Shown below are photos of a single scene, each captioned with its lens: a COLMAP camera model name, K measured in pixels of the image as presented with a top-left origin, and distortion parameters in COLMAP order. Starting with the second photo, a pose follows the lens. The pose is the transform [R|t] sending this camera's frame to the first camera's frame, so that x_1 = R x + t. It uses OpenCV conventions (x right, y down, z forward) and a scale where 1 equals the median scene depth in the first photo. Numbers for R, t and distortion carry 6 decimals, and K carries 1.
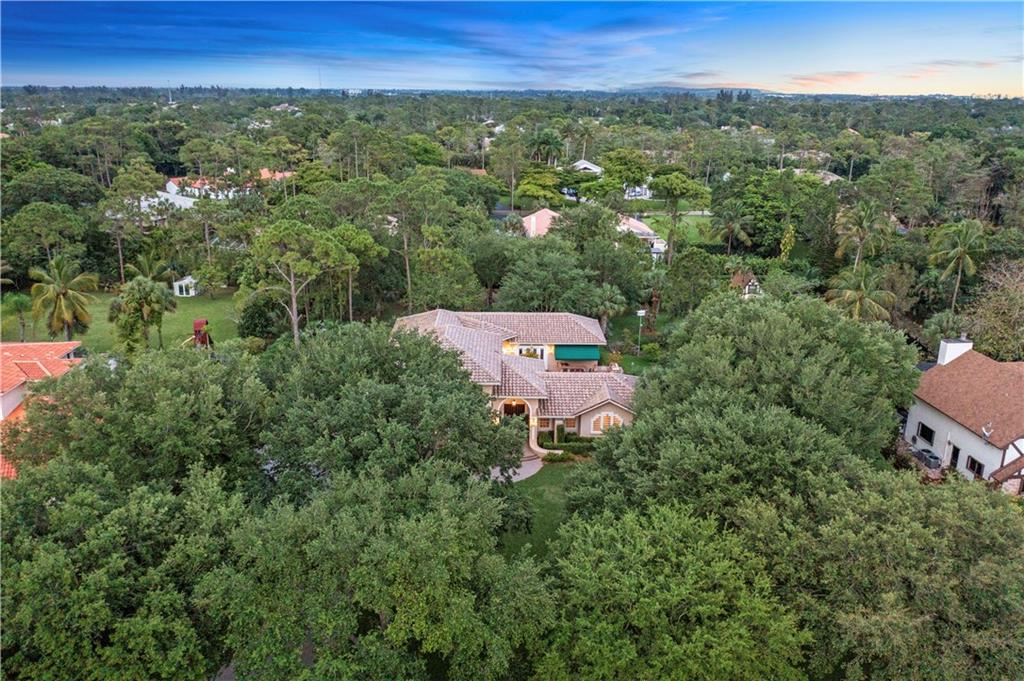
lens RADIAL K [[793.9, 0, 512.0], [0, 793.9, 340.5], [0, 0, 1]] dist [-0.010256, -0.003374]
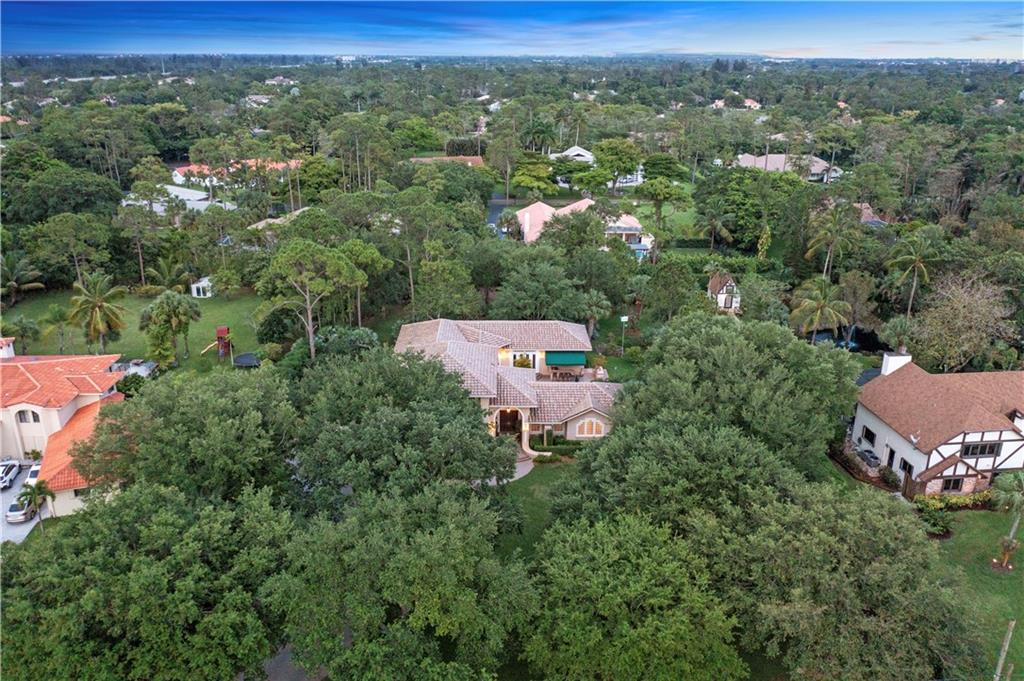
lens RADIAL K [[793.9, 0, 512.0], [0, 793.9, 340.5], [0, 0, 1]] dist [-0.010256, -0.003374]
pose [[0.999976, -0.005968, 0.003630, 0.004444], [0.005813, 0.999131, 0.041280, -0.073747], [-0.003874, -0.041258, 0.999141, -0.141897]]
